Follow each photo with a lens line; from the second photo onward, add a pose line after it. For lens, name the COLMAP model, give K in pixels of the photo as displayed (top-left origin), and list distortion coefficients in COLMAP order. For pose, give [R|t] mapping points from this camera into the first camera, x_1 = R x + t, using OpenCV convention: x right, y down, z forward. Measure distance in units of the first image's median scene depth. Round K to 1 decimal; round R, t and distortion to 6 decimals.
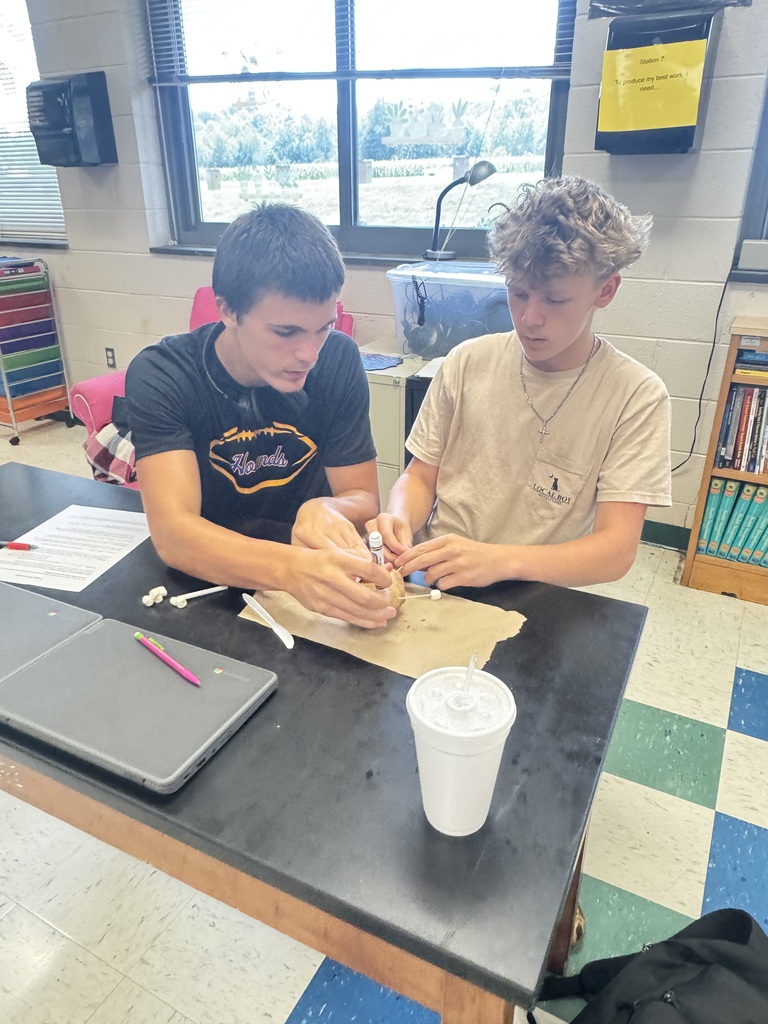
lens RADIAL K [[702.4, 0, 384.0], [0, 702.4, 512.0], [0, 0, 1]] dist [0.001402, -0.004838]
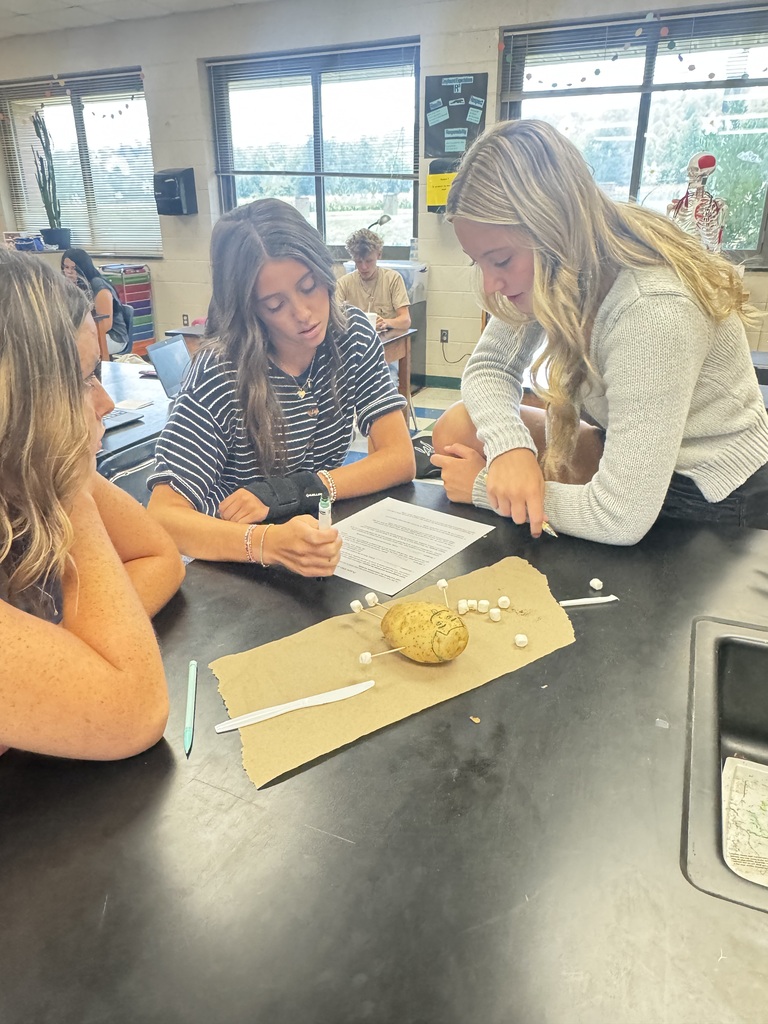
lens RADIAL K [[702.4, 0, 384.0], [0, 702.4, 512.0], [0, 0, 1]] dist [0.001402, -0.004838]
pose [[0.996273, -0.033975, 0.079284, -0.053747], [0.037053, 0.998603, -0.037684, 0.408335], [-0.077893, 0.040481, 0.996140, -0.918658]]
